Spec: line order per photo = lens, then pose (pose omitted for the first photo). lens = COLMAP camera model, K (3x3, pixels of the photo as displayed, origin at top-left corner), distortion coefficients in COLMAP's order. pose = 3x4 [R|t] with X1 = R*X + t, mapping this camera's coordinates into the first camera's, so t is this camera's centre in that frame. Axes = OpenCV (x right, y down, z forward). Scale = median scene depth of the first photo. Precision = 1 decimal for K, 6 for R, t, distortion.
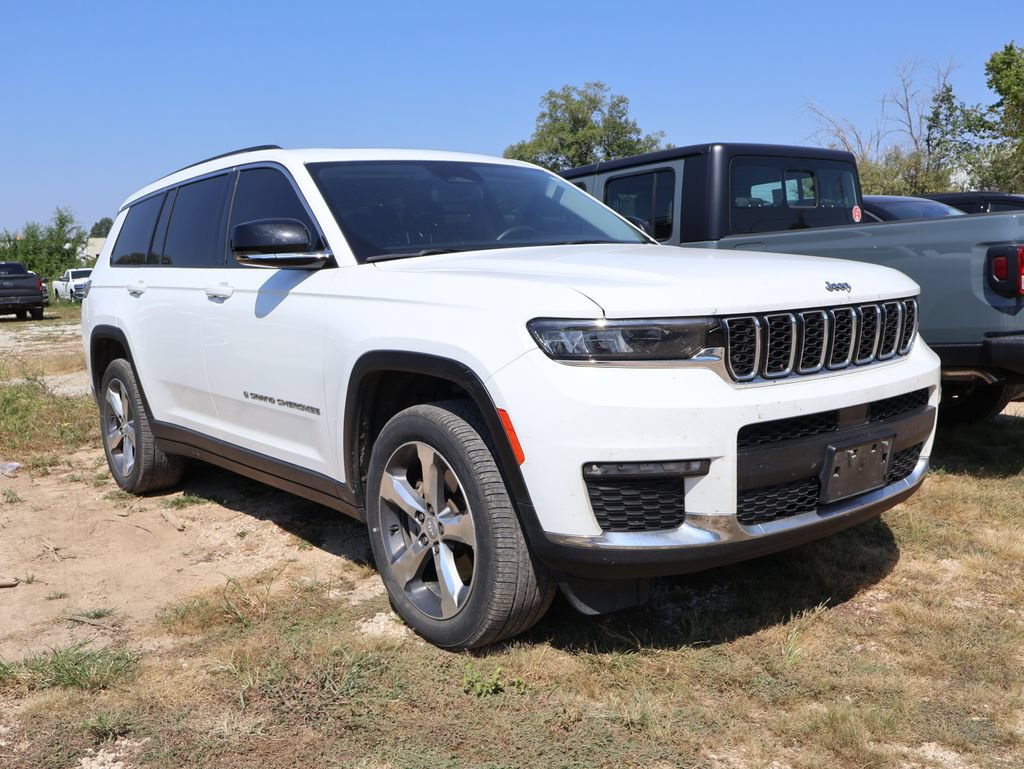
lens RADIAL K [[960.3, 0, 512.5], [0, 960.3, 396.2], [0, 0, 1]] dist [0.009434, -0.007367]
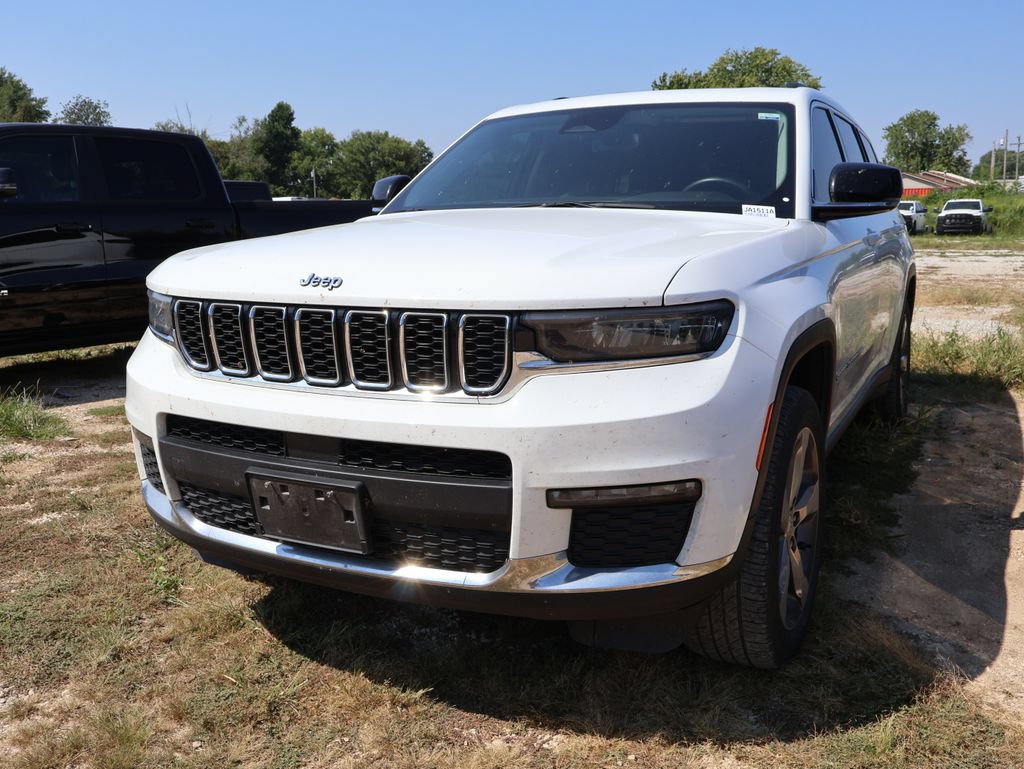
lens RADIAL K [[961.1, 0, 512.0], [0, 961.1, 384.5], [0, 0, 1]] dist [-0.000168, 0.006033]
pose [[0.425206, 0.196052, -0.883608, 0.984414], [-0.133098, 0.979189, 0.153210, -0.152483], [0.895257, 0.052461, 0.442452, 0.705284]]
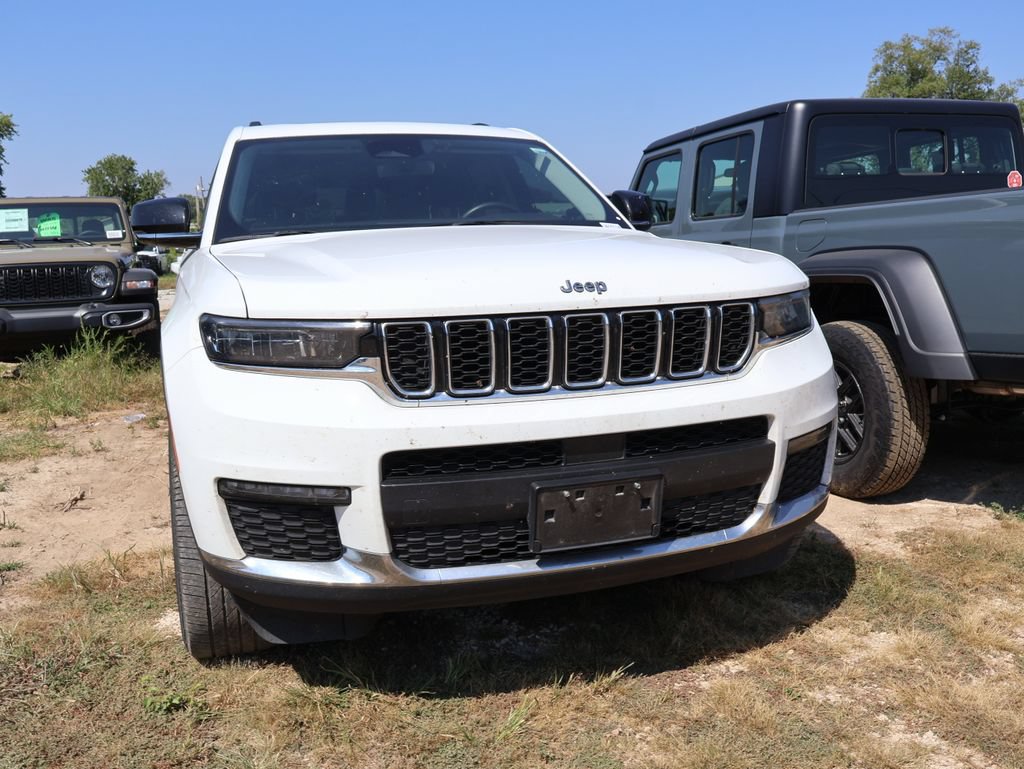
lens RADIAL K [[961.1, 0, 512.0], [0, 961.1, 384.5], [0, 0, 1]] dist [-0.000168, 0.006033]
pose [[0.938886, 0.062559, -0.338496, 0.495344], [-0.054012, 0.997940, 0.034621, -0.050171], [0.339964, -0.014222, 0.940331, 0.196290]]
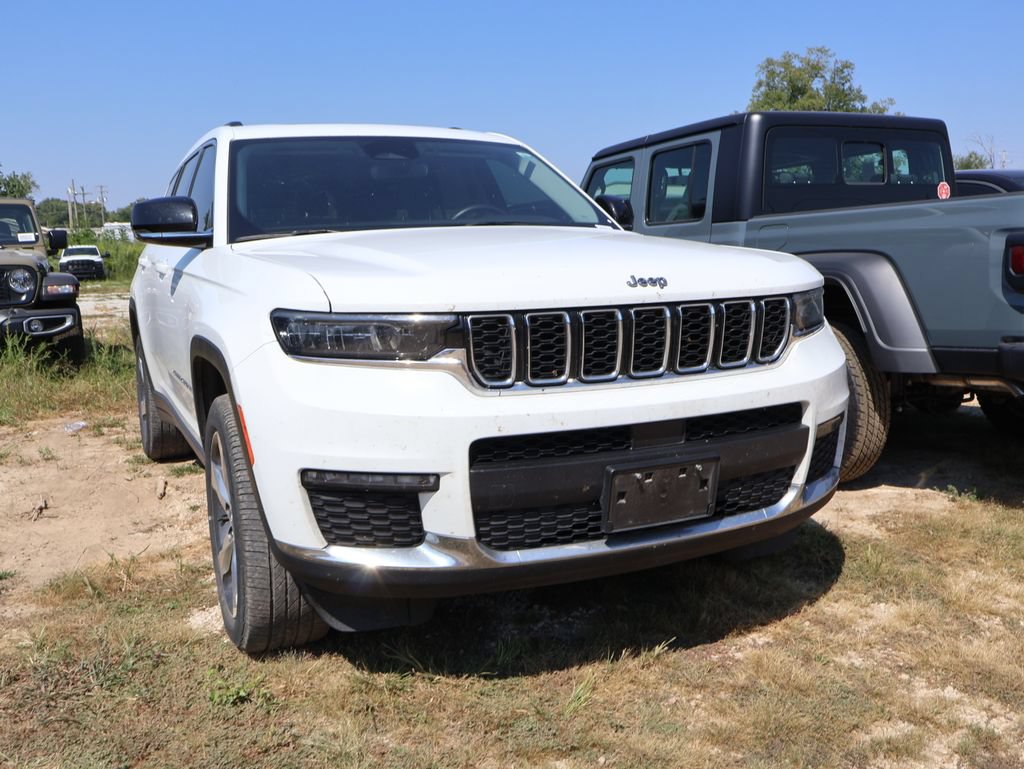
lens RADIAL K [[960.3, 0, 512.5], [0, 960.3, 396.2], [0, 0, 1]] dist [0.009434, -0.007367]
pose [[0.972596, 0.051300, -0.226771, 0.372776], [-0.045181, 0.998463, 0.032095, -0.030173], [0.228069, -0.020969, 0.973419, 0.121467]]
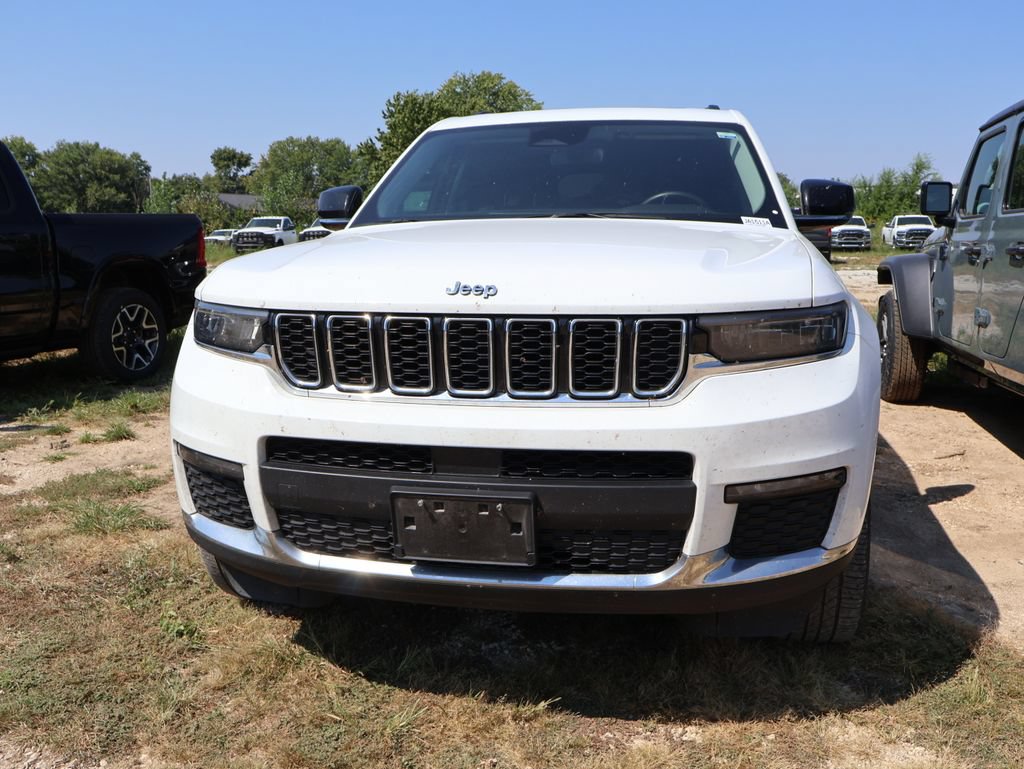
lens RADIAL K [[960.3, 0, 512.5], [0, 960.3, 396.2], [0, 0, 1]] dist [0.009434, -0.007367]
pose [[0.654576, 0.166715, -0.737384, 0.825950], [-0.125593, 0.985808, 0.111393, -0.105699], [0.745490, 0.019695, 0.666225, 0.459994]]
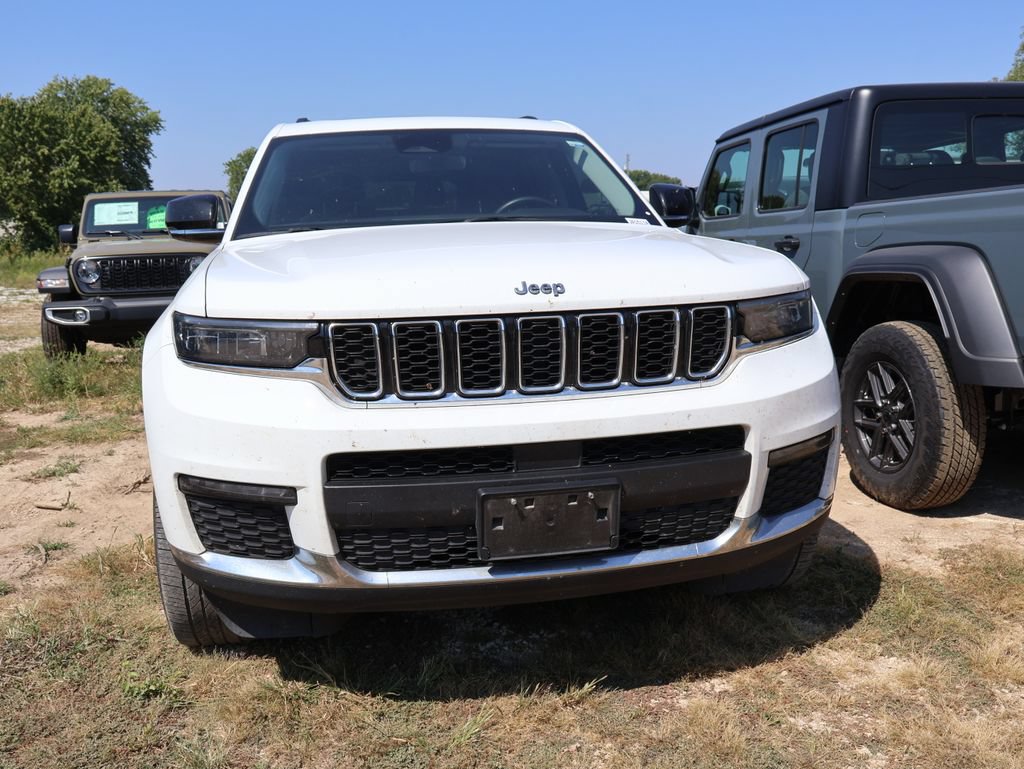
lens RADIAL K [[961.1, 0, 512.0], [0, 961.1, 384.5], [0, 0, 1]] dist [-0.000168, 0.006033]
pose [[0.886730, 0.084720, -0.454459, 0.601351], [-0.067876, 0.996270, 0.053287, -0.067414], [0.457278, -0.016405, 0.889172, 0.260924]]
